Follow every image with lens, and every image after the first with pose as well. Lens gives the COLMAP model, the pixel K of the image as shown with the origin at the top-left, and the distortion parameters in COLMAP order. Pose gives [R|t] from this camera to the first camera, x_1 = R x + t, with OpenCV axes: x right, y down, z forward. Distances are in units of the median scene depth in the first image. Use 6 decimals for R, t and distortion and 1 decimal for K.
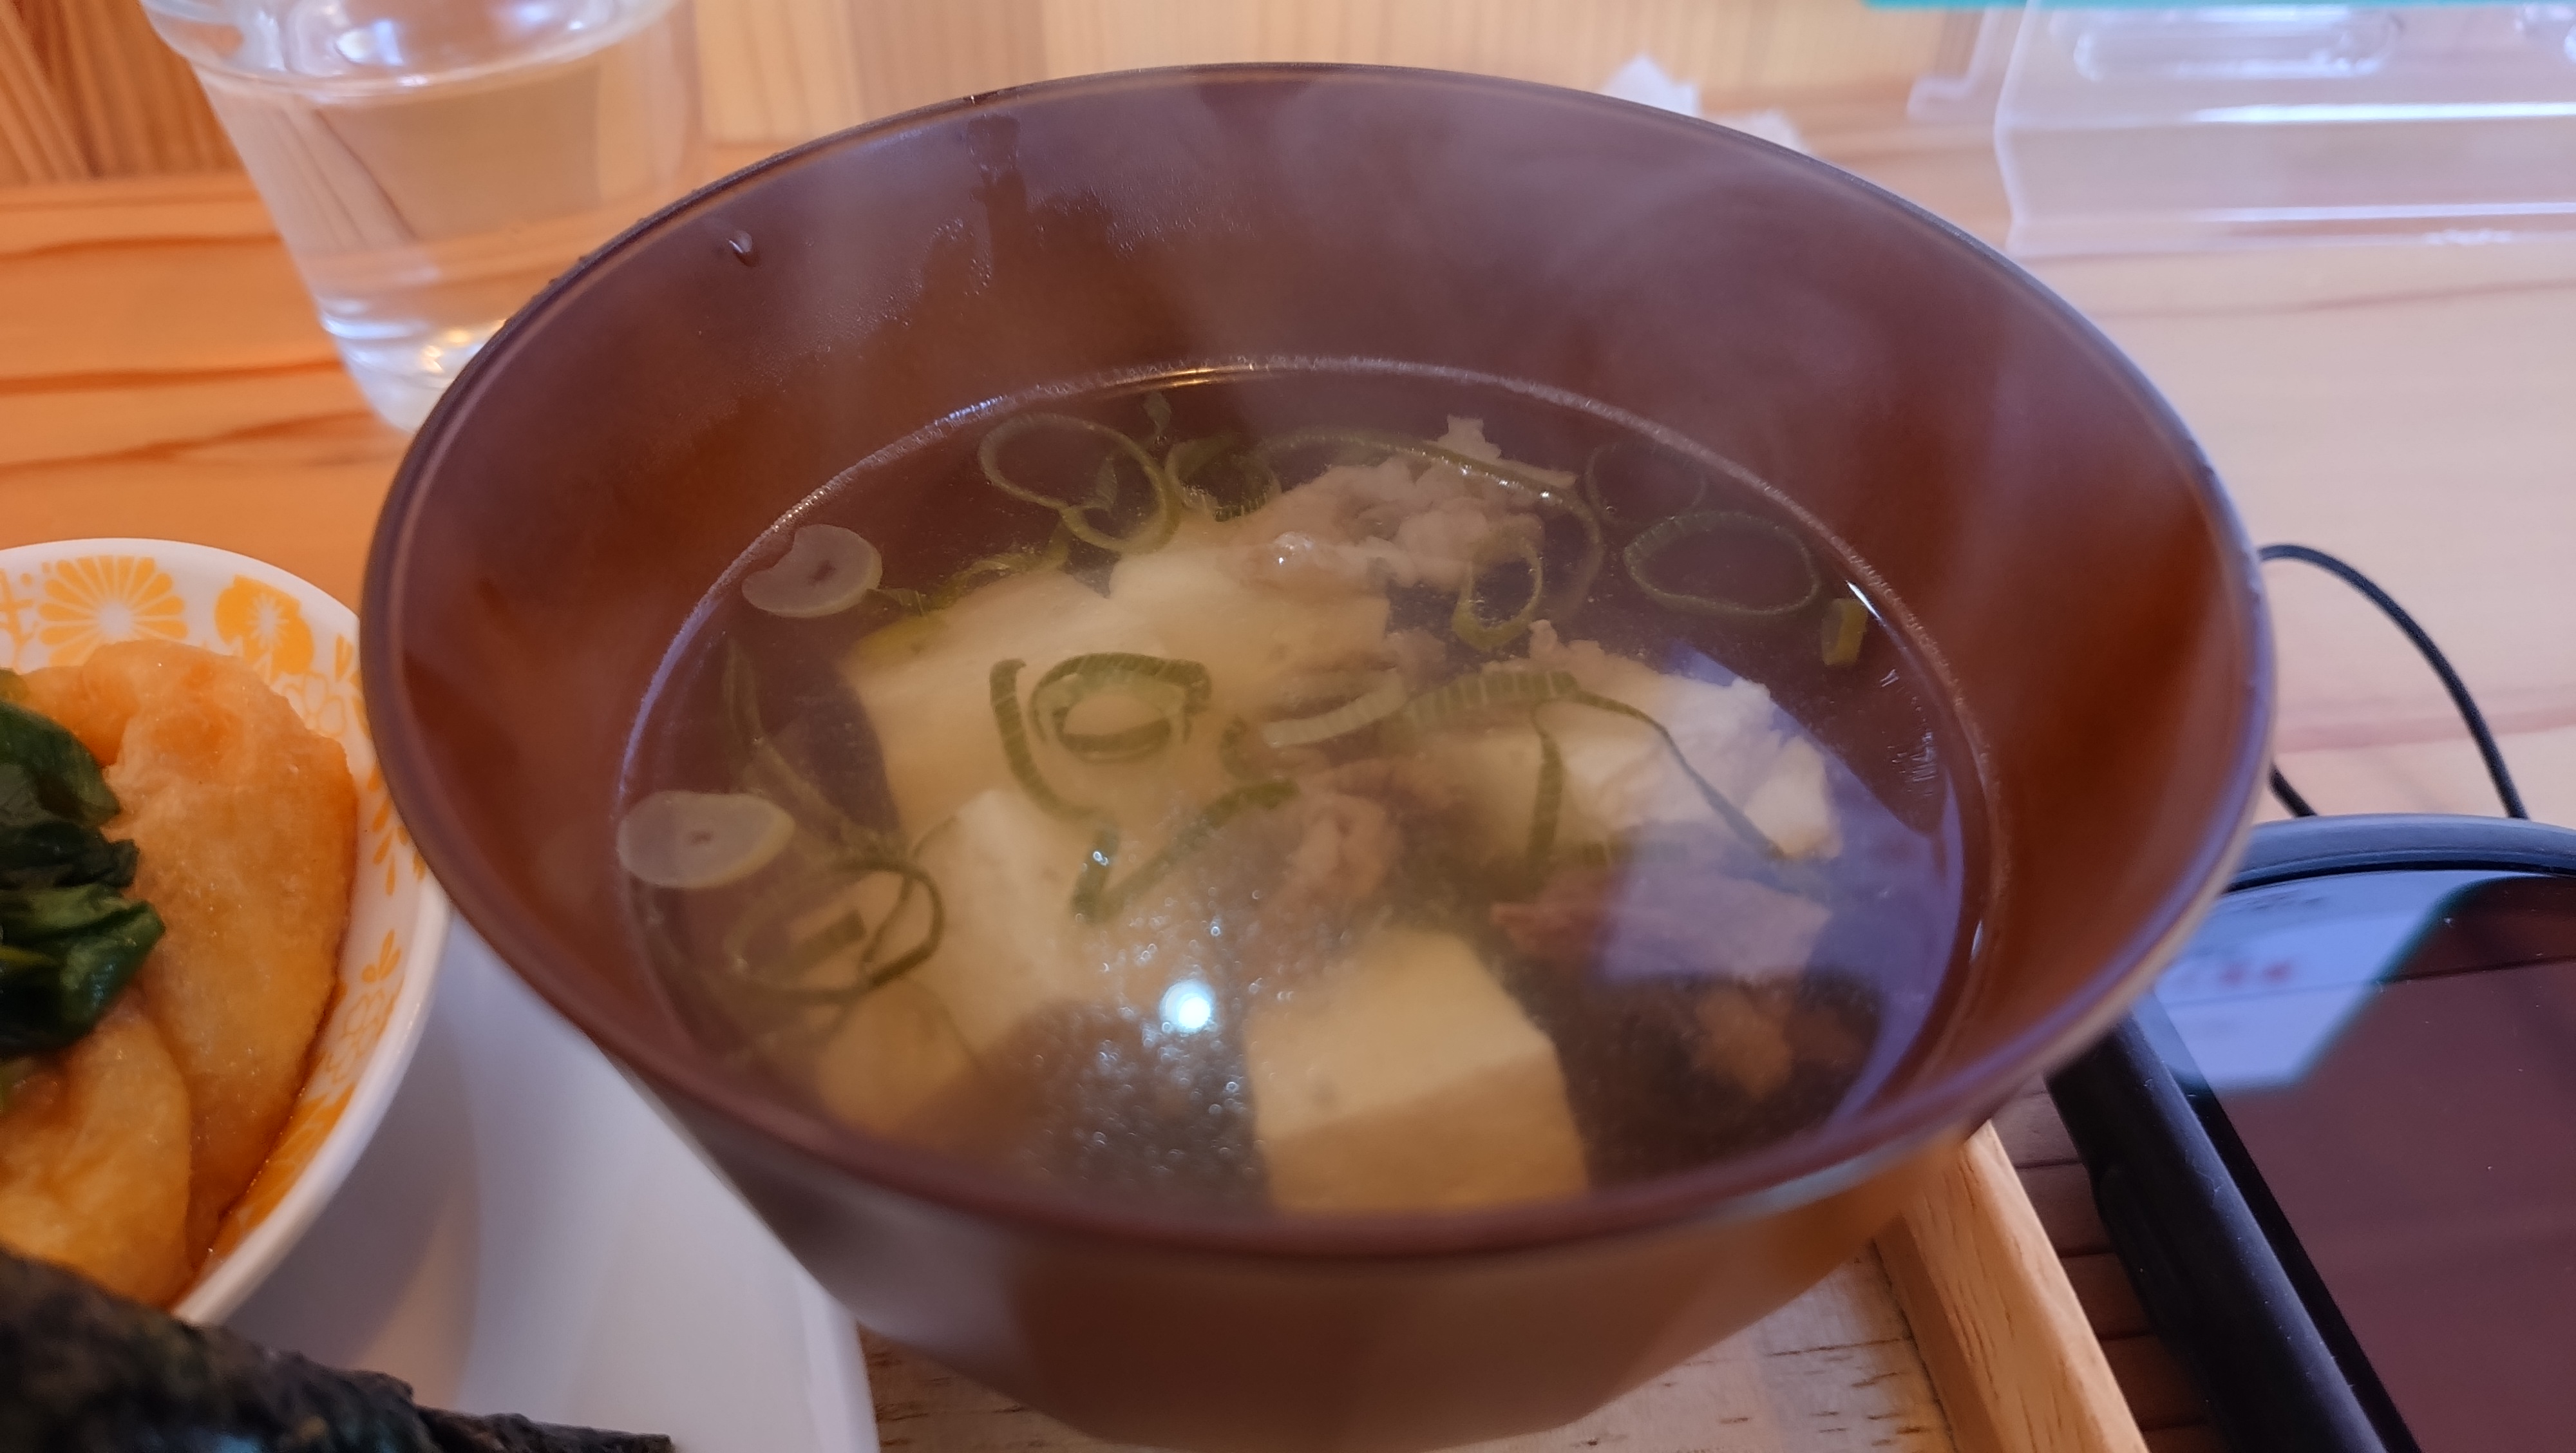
lens RADIAL K [[1814.5, 0, 1288.0], [0, 1814.5, 726.5], [0, 0, 1]] dist [0.077002, 0.000589]
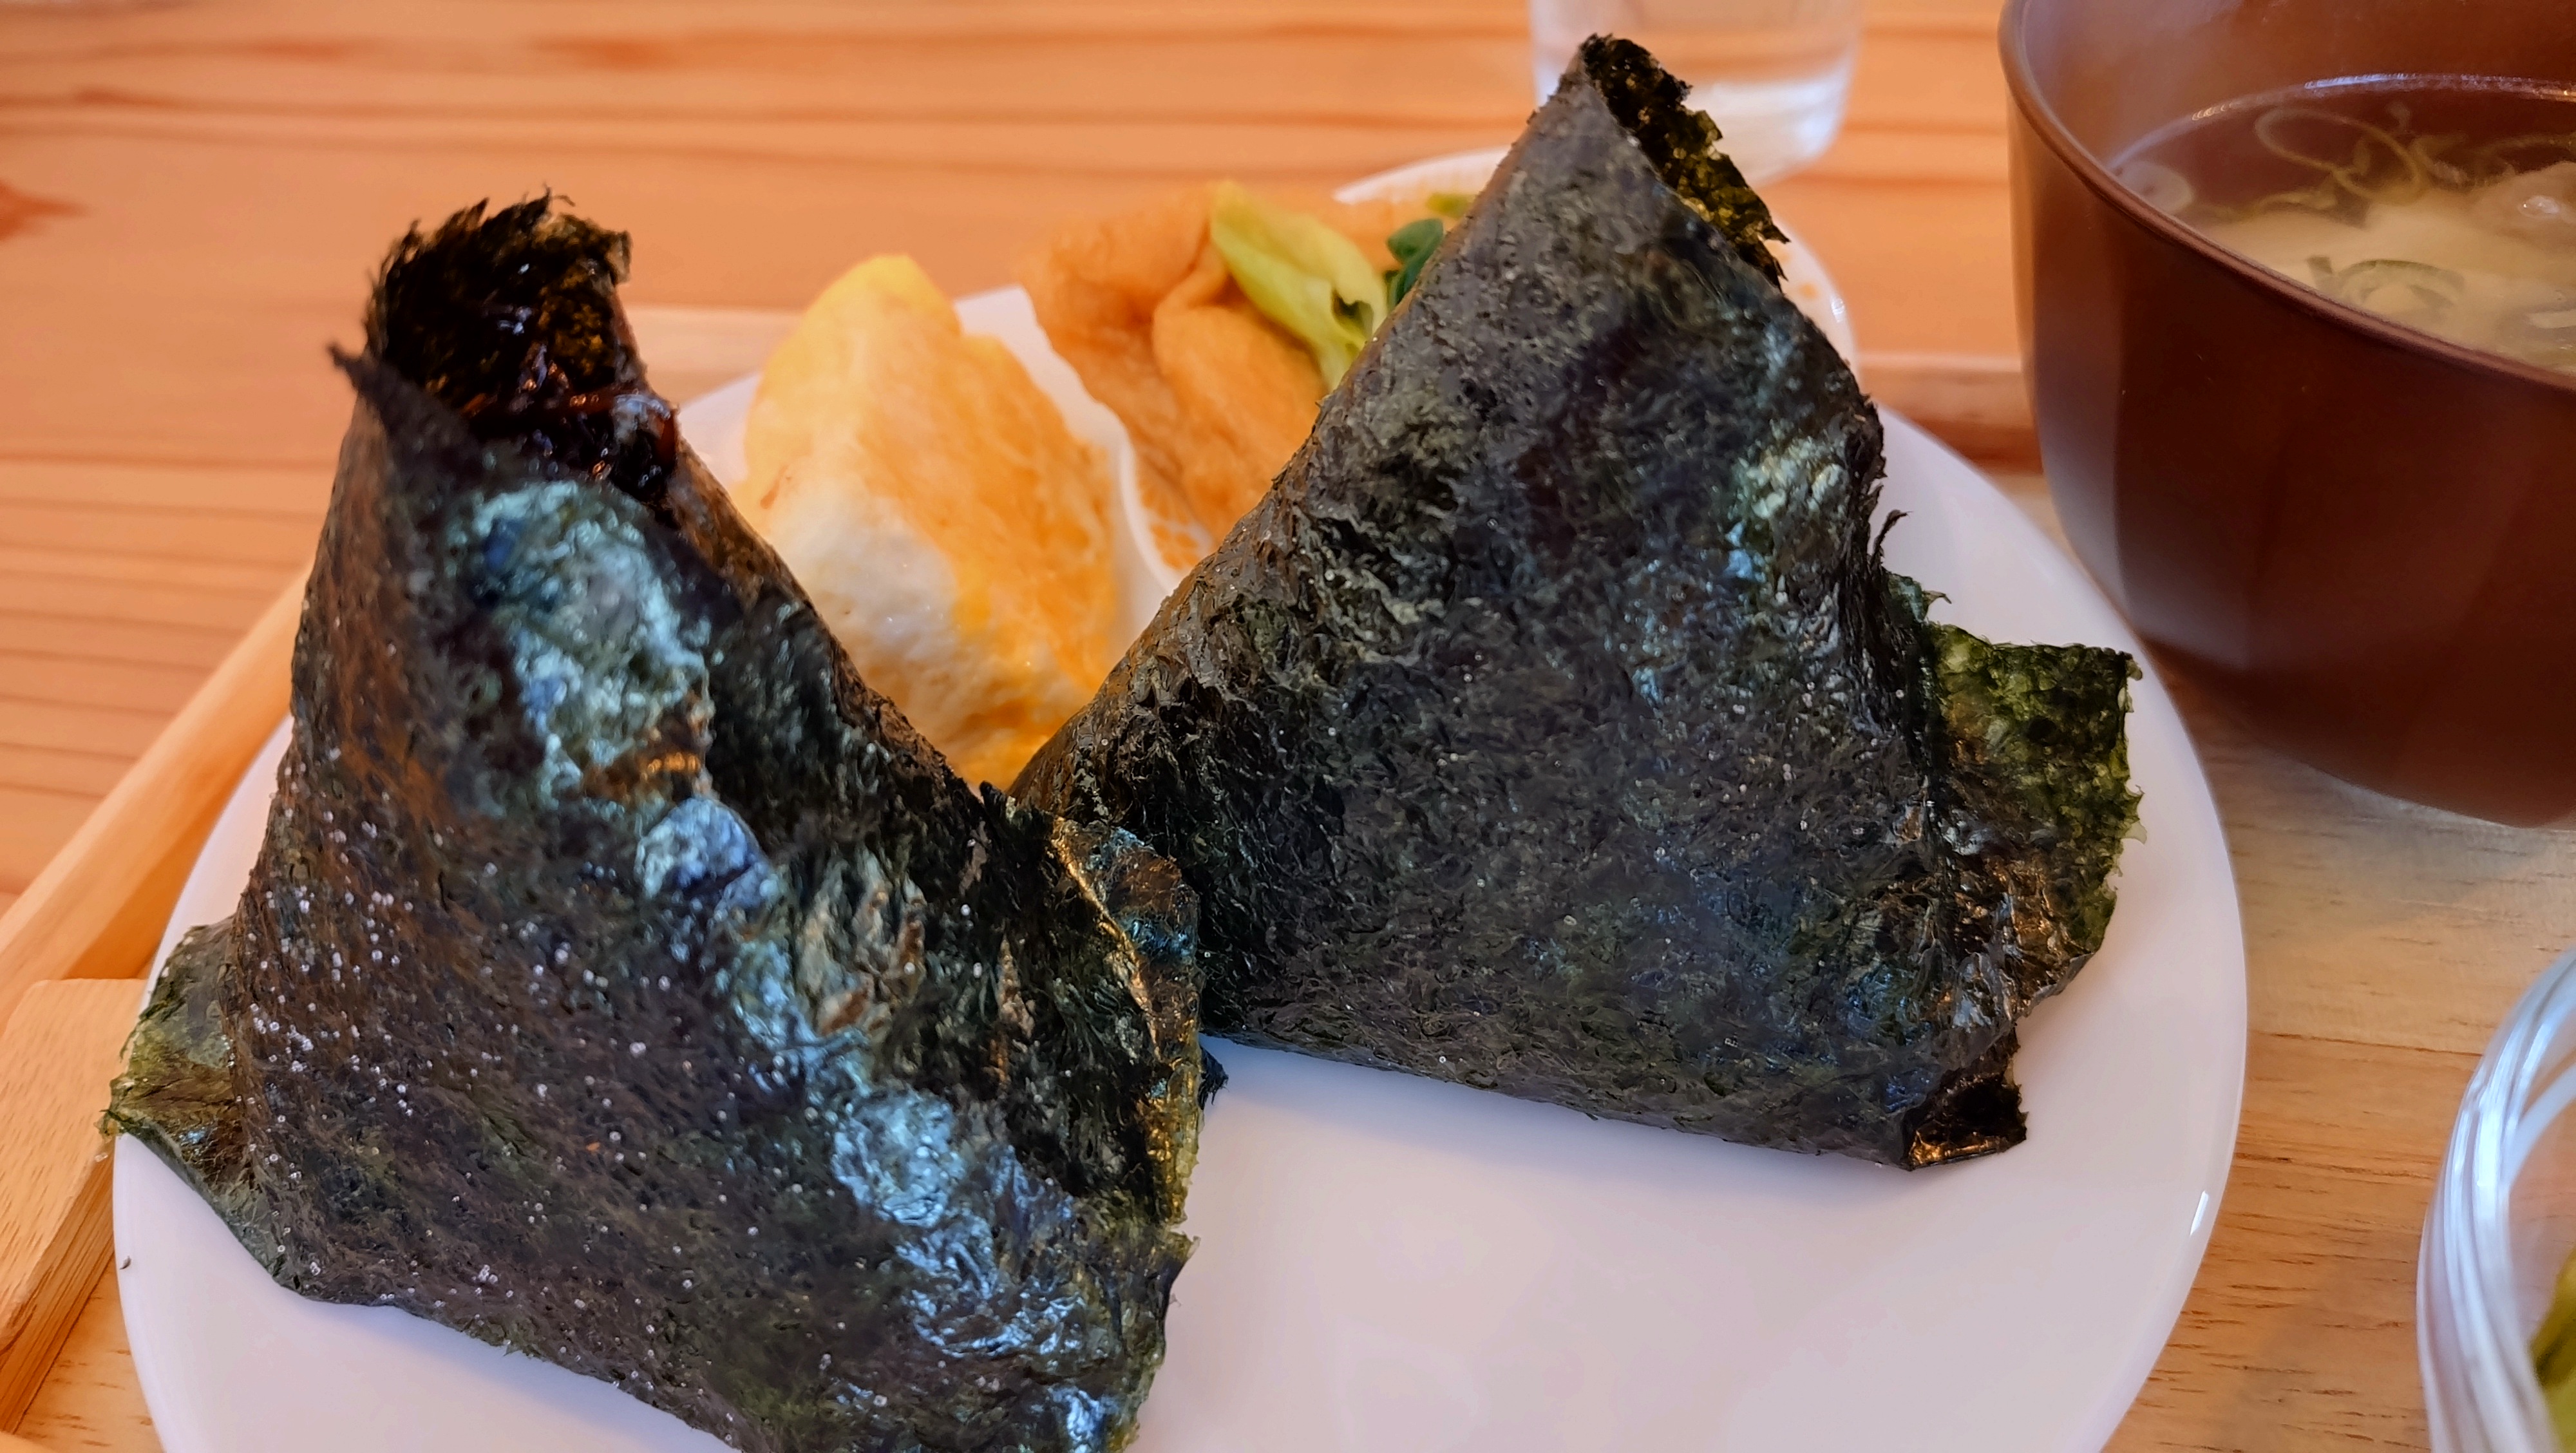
lens RADIAL K [[1867.5, 0, 1288.0], [0, 1867.5, 726.5], [0, 0, 1]] dist [0.034926, -0.117063]
pose [[0.939770, 0.160818, -0.301613, -0.361894], [-0.160903, 0.986660, 0.024735, 0.357338], [0.301568, 0.025286, 0.953109, -0.461687]]
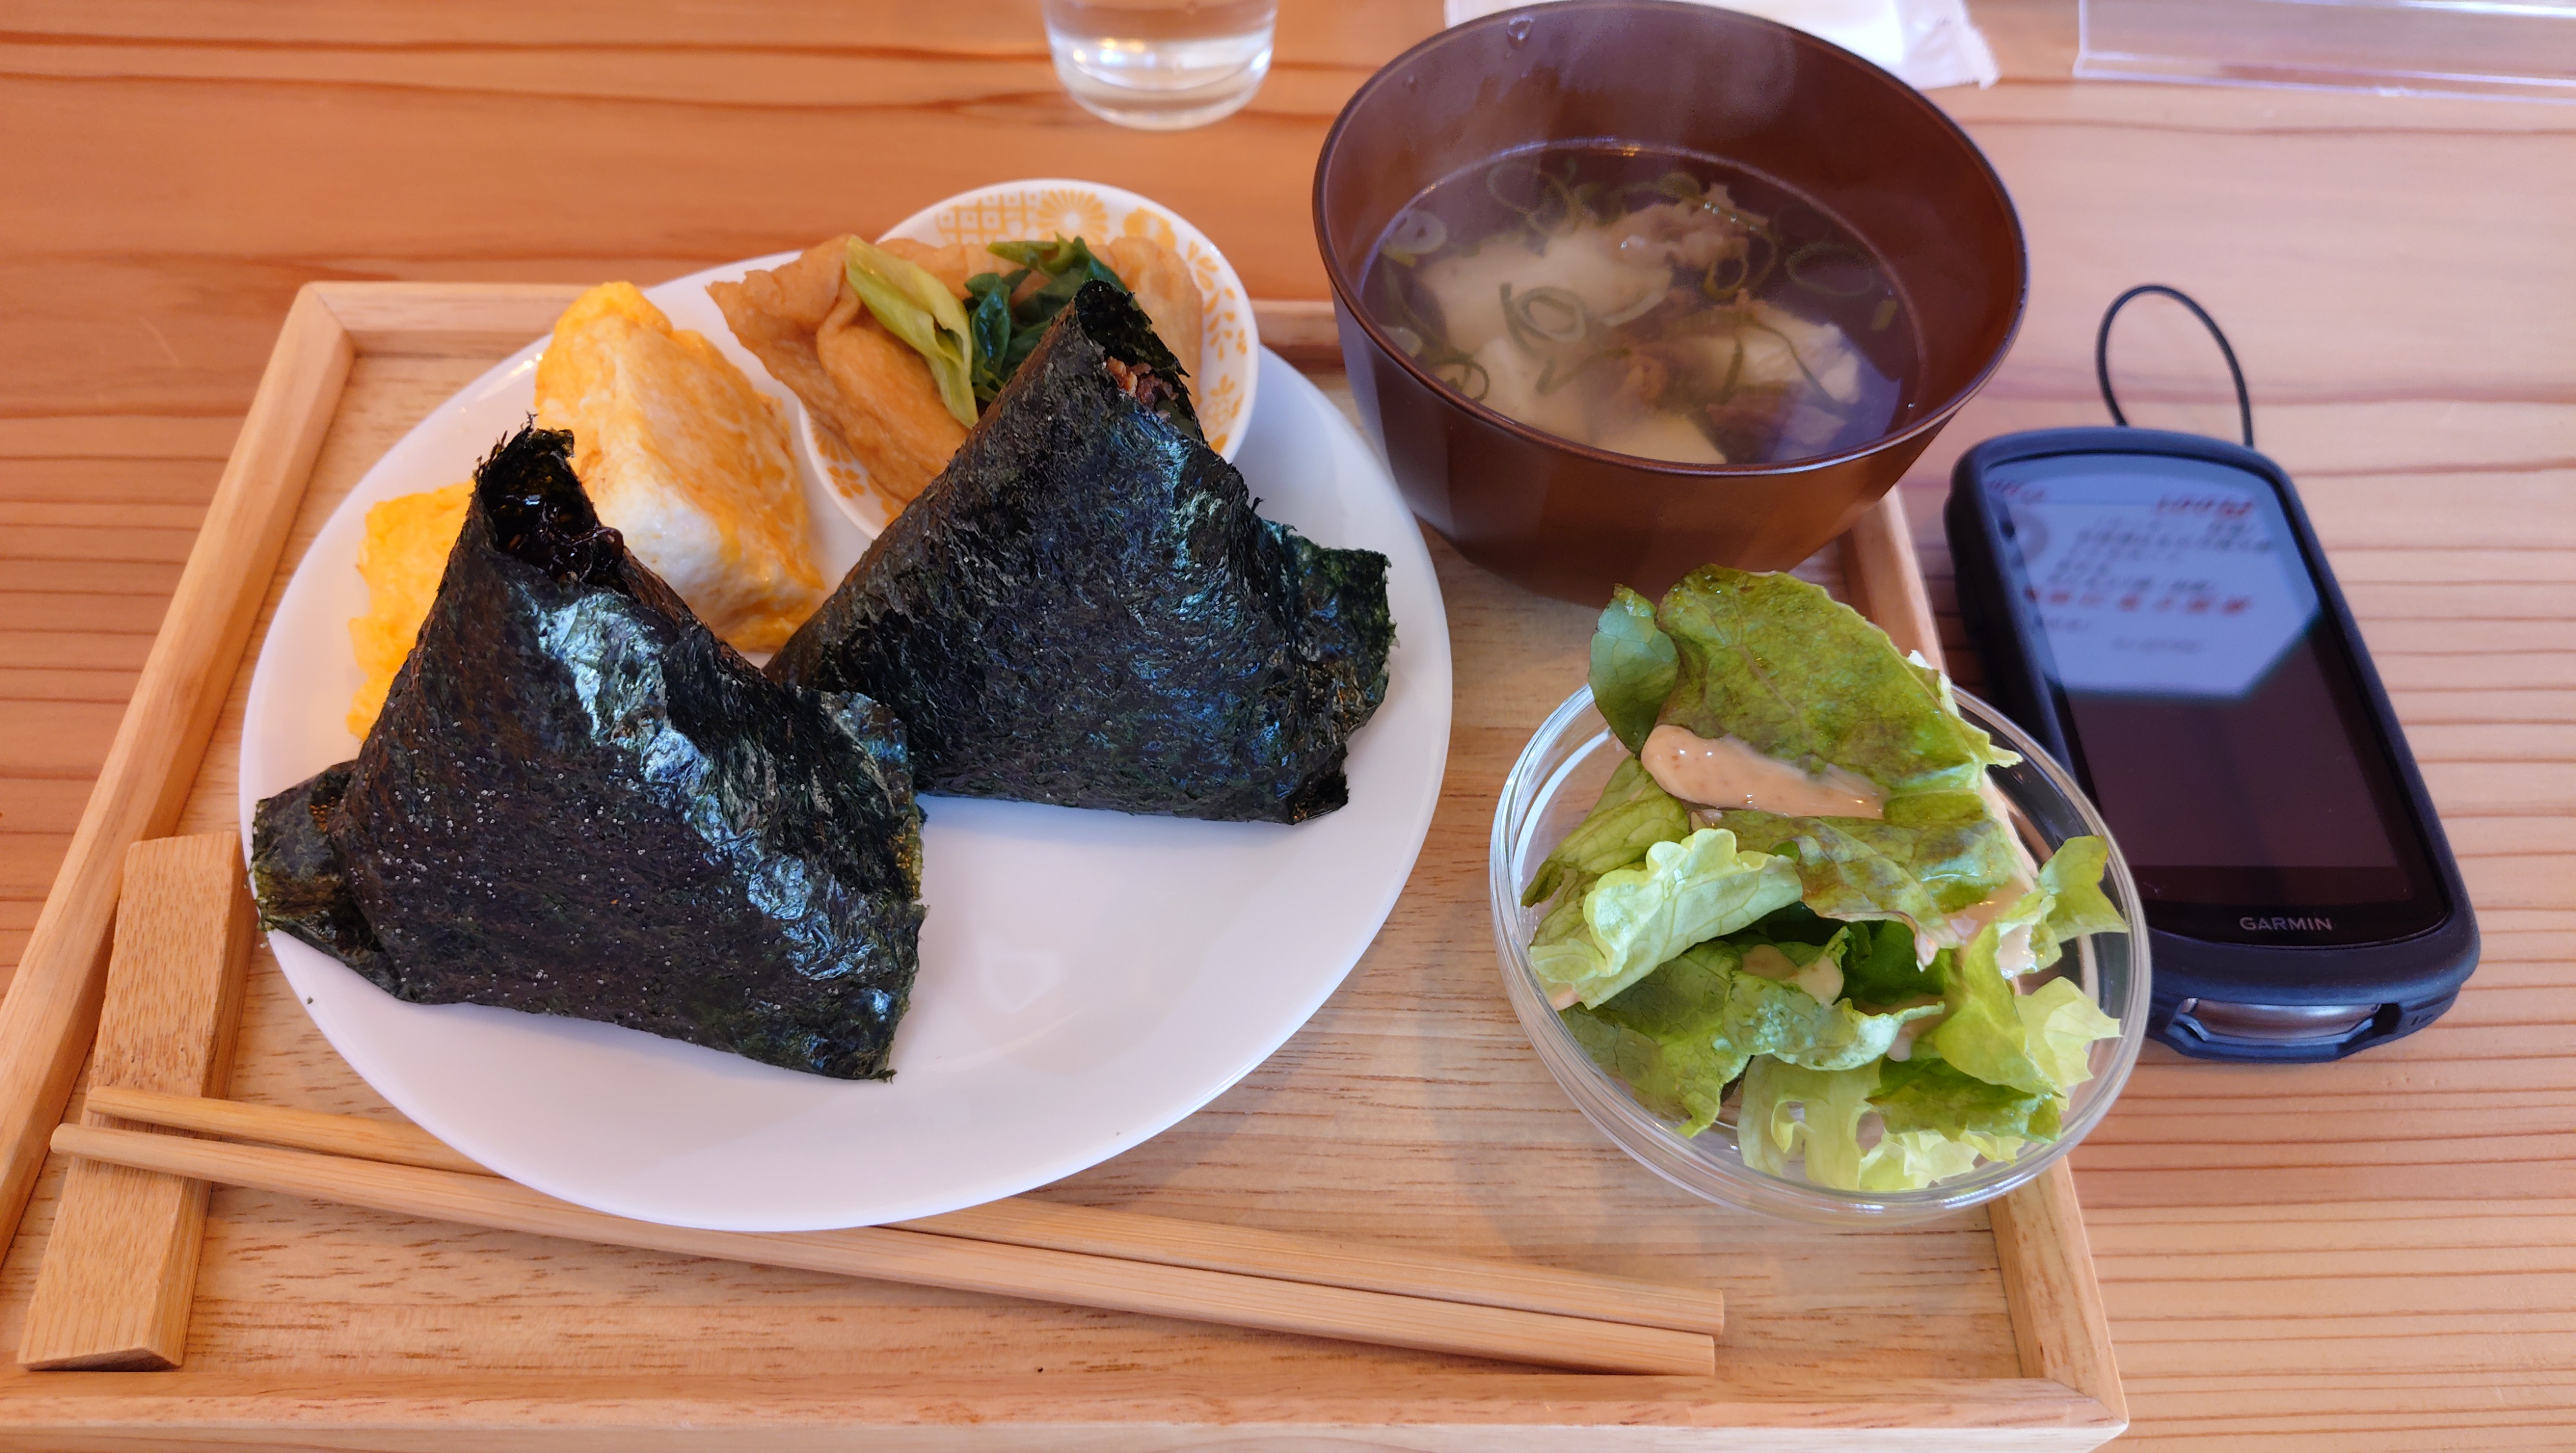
lens RADIAL K [[1867.5, 0, 1288.0], [0, 1867.5, 726.5], [0, 0, 1]] dist [0.034926, -0.117063]
pose [[0.992095, 0.113155, -0.054252, -0.218132], [-0.100523, 0.975404, 0.196171, 0.069054], [0.075116, -0.189166, 0.979068, -1.325519]]
